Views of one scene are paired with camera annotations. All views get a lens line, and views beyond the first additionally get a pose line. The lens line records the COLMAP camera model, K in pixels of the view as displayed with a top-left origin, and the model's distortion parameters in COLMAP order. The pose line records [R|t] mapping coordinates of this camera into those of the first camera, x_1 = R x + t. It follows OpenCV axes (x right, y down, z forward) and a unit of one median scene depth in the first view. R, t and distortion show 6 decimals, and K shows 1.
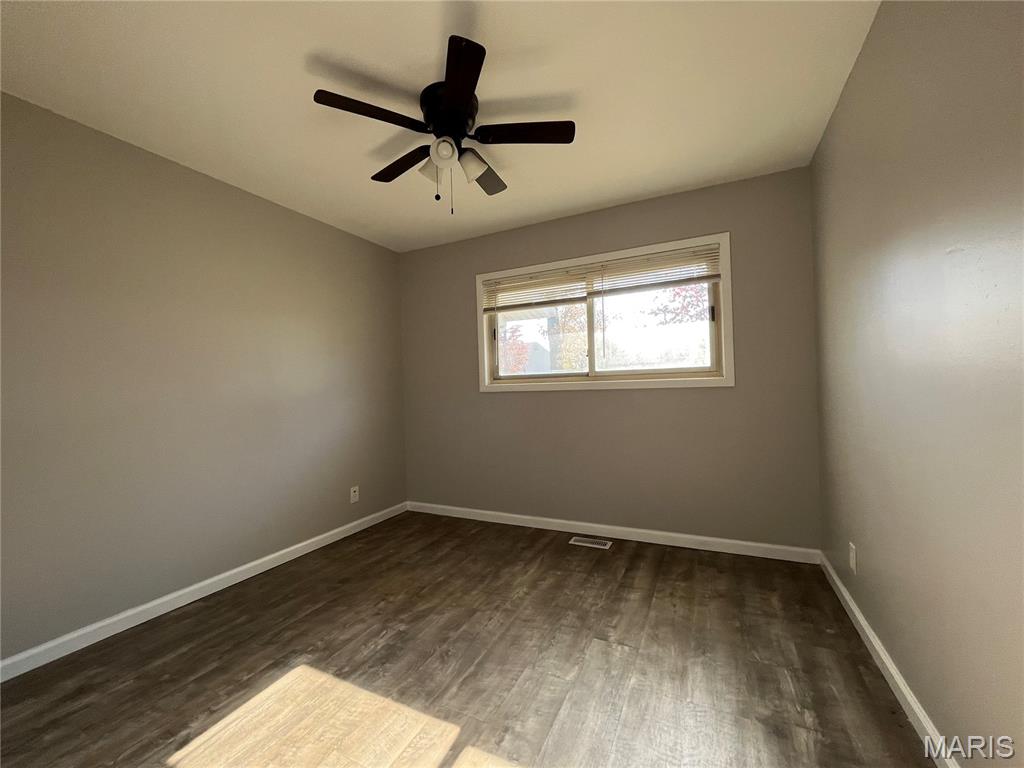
lens RADIAL K [[411.7, 0, 509.8], [0, 411.7, 380.7], [0, 0, 1]] dist [-0.002442, -0.000758]
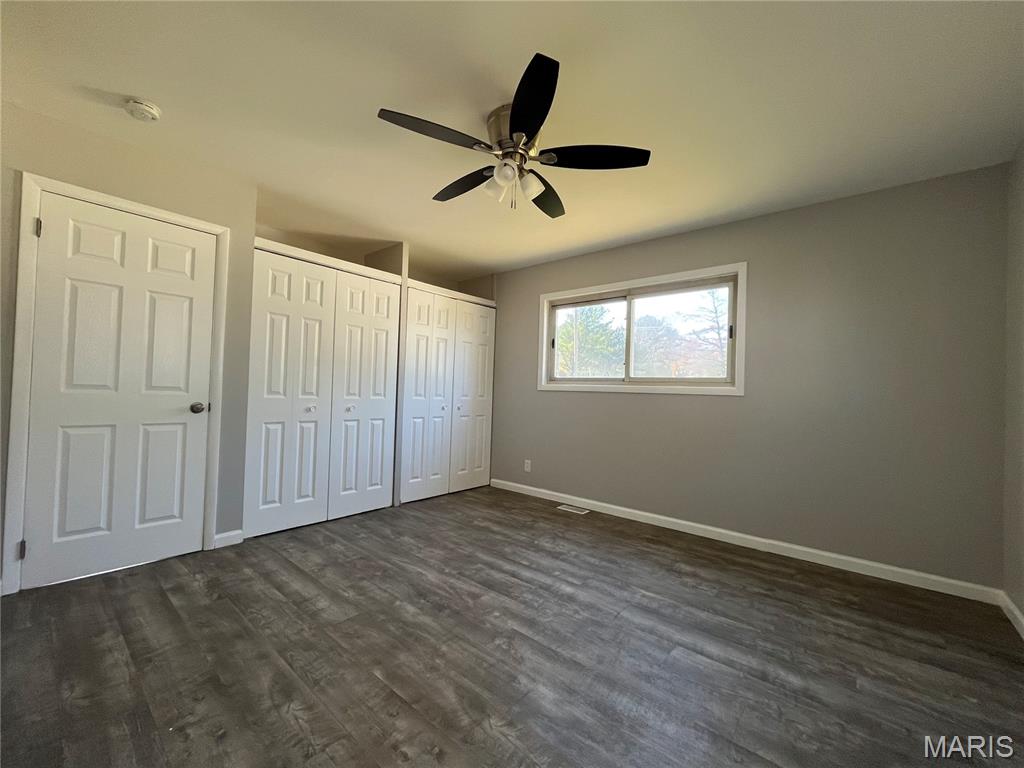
lens RADIAL K [[411.7, 0, 513.7], [0, 411.7, 383.5], [0, 0, 1]] dist [-0.002442, -0.000758]
pose [[0.228576, 0.058278, 0.971780, -0.912602], [-0.048154, 0.997662, -0.048504, 0.062008], [-0.972334, -0.035708, 0.230848, 0.791371]]
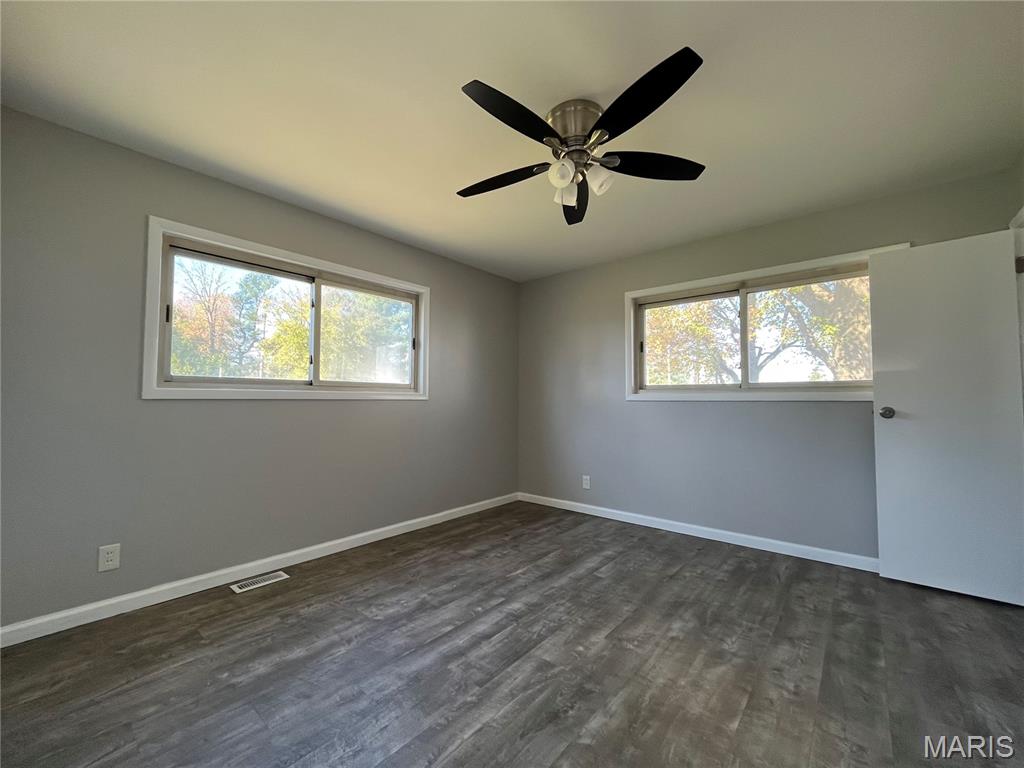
lens RADIAL K [[411.7, 0, 505.4], [0, 411.7, 385.7], [0, 0, 1]] dist [-0.002442, -0.000758]
pose [[-0.969832, 0.039779, 0.240508, -0.018673], [0.027678, 0.998185, -0.053488, 0.036345], [-0.242199, -0.045218, -0.969172, 1.968581]]
